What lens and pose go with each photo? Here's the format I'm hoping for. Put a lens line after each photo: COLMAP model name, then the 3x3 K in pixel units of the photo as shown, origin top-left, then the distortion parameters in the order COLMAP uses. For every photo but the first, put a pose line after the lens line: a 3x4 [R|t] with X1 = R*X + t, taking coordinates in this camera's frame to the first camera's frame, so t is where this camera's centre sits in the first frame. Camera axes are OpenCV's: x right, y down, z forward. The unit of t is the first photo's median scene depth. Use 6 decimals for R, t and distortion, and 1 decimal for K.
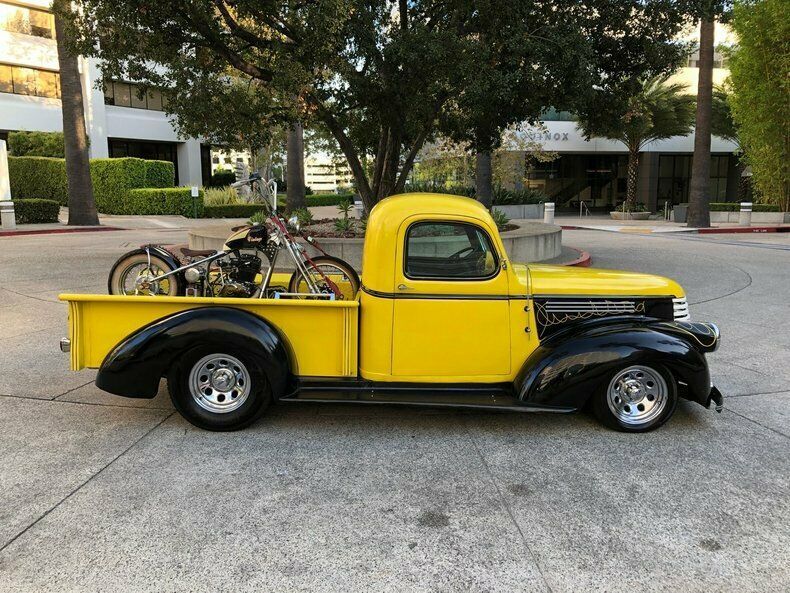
lens RADIAL K [[659.4, 0, 396.4], [0, 659.4, 286.1], [0, 0, 1]] dist [0.012735, -0.002744]
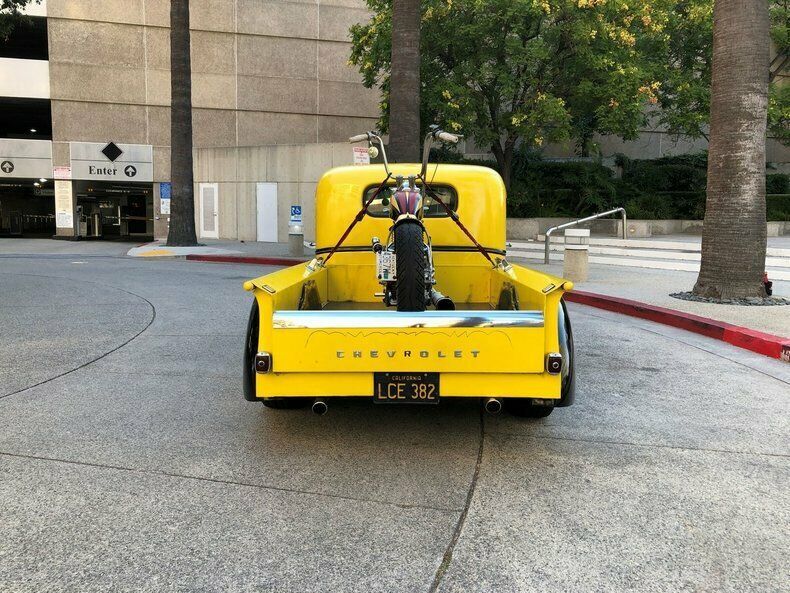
lens RADIAL K [[659.4, 0, 396.4], [0, 659.4, 286.1], [0, 0, 1]] dist [0.012735, -0.002744]
pose [[0.025751, -0.110044, 0.993593, -1.202299], [0.128761, 0.986009, 0.105866, -0.084804], [-0.991341, 0.125210, 0.039560, 1.173380]]
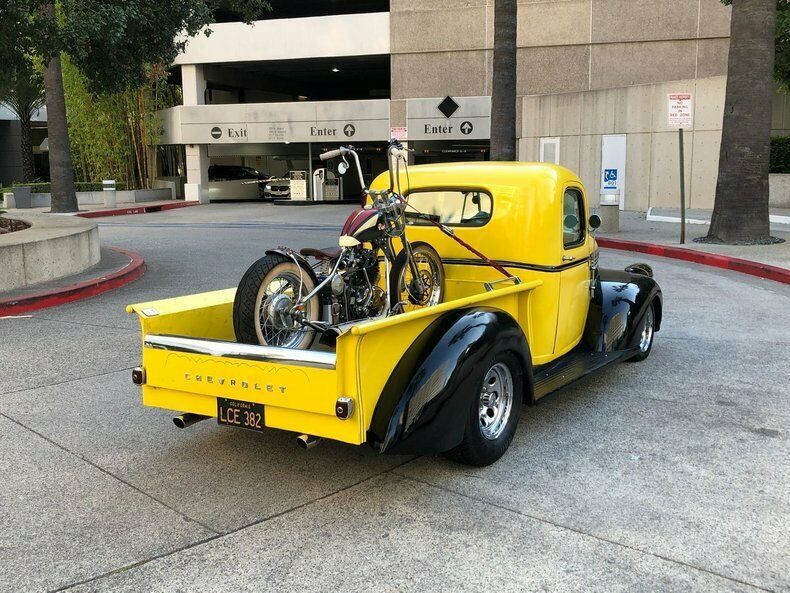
lens RADIAL K [[830.6, 0, 395.0], [0, 830.6, 296.5], [0, 0, 1]] dist [0.011295, -0.026733]
pose [[0.541668, -0.143750, 0.828210, -1.177133], [0.135416, 0.987323, 0.082802, -0.087013], [-0.829613, 0.067302, 0.554267, 0.528201]]
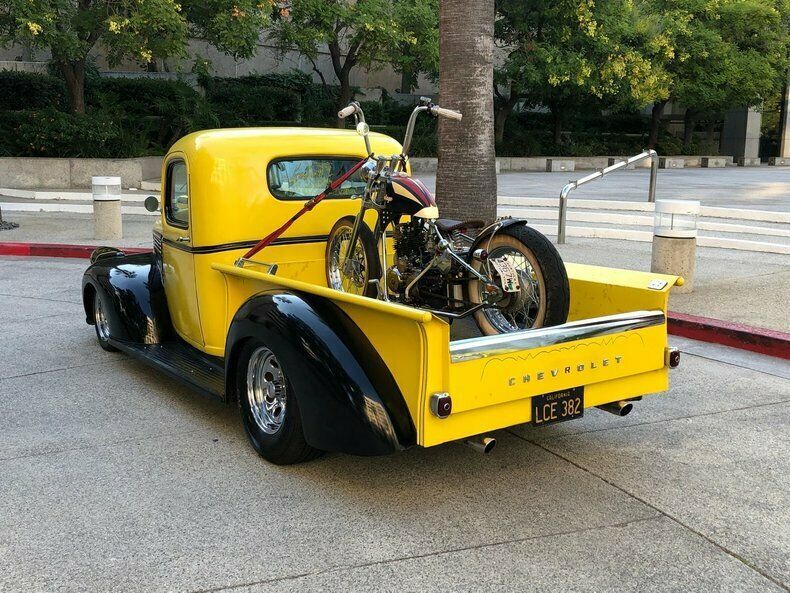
lens RADIAL K [[881.4, 0, 395.0], [0, 881.4, 296.5], [0, 0, 1]] dist [0.026802, -0.025292]
pose [[-0.552895, -0.146761, 0.820224, -1.127332], [0.109448, 0.963047, 0.246093, -0.241115], [-0.826031, 0.225835, -0.516401, 1.768718]]
